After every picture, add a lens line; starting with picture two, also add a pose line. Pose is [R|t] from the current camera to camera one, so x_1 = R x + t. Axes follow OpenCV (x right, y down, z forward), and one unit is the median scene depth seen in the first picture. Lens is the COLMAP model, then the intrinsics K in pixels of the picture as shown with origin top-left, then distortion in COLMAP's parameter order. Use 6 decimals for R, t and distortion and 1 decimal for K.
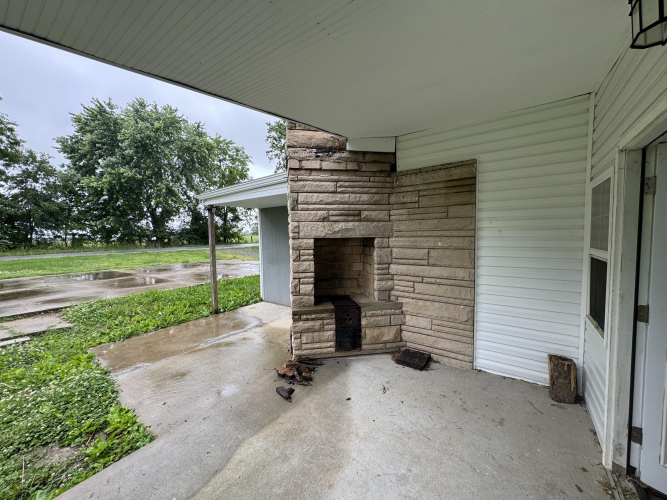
lens RADIAL K [[264.1, 0, 333.9], [0, 264.1, 250.7], [0, 0, 1]] dist [-0.002899, -0.000590]
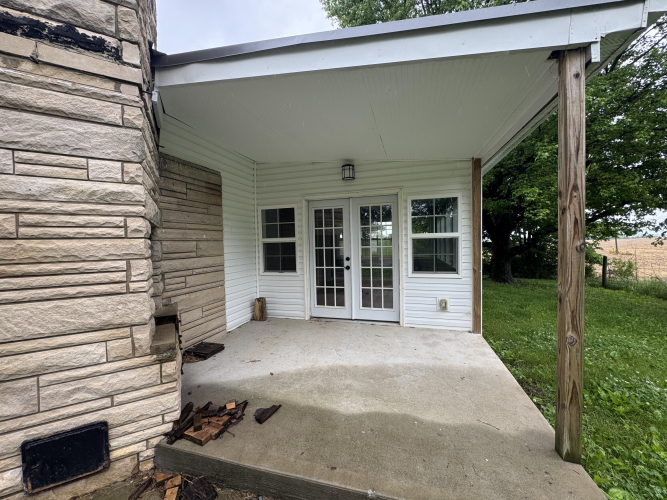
lens RADIAL K [[264.1, 0, 334.7], [0, 264.1, 248.8], [0, 0, 1]] dist [-0.002899, -0.000590]
pose [[-0.335742, -0.003929, 0.941946, -0.831027], [0.079715, 0.996285, 0.032569, 0.033787], [-0.938575, 0.086022, -0.334181, 0.860024]]
